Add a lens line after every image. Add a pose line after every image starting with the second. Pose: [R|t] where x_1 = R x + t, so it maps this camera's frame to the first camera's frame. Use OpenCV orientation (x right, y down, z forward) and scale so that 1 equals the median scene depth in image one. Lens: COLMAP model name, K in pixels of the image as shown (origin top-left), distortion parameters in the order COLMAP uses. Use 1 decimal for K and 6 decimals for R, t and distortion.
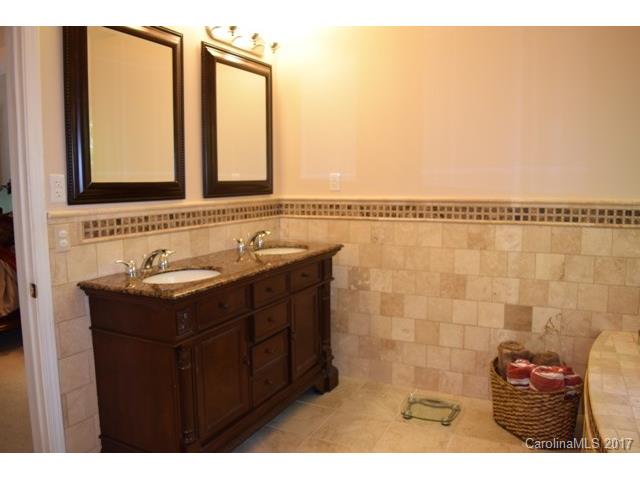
lens RADIAL K [[516.1, 0, 320.0], [0, 516.1, 240.0], [0, 0, 1]] dist [-0.062299, -0.000908]
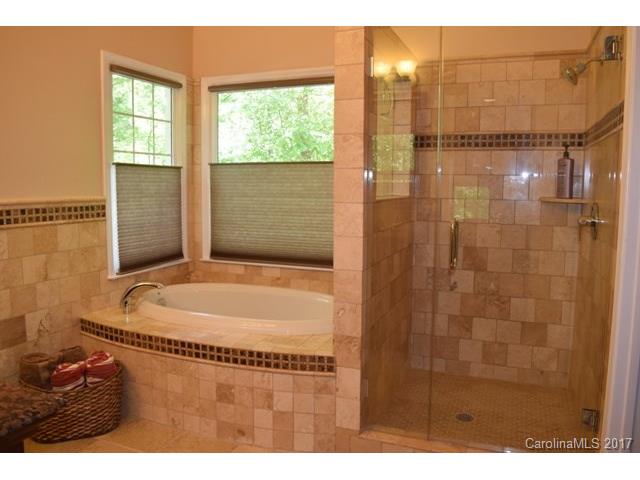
lens RADIAL K [[516.1, 0, 320.0], [0, 516.1, 240.0], [0, 0, 1]] dist [-0.062299, -0.000908]
pose [[-0.081282, -0.099694, 0.991693, -0.553516], [0.115073, 0.987393, 0.108693, -0.044935], [-0.990026, 0.122952, -0.068785, 0.529256]]
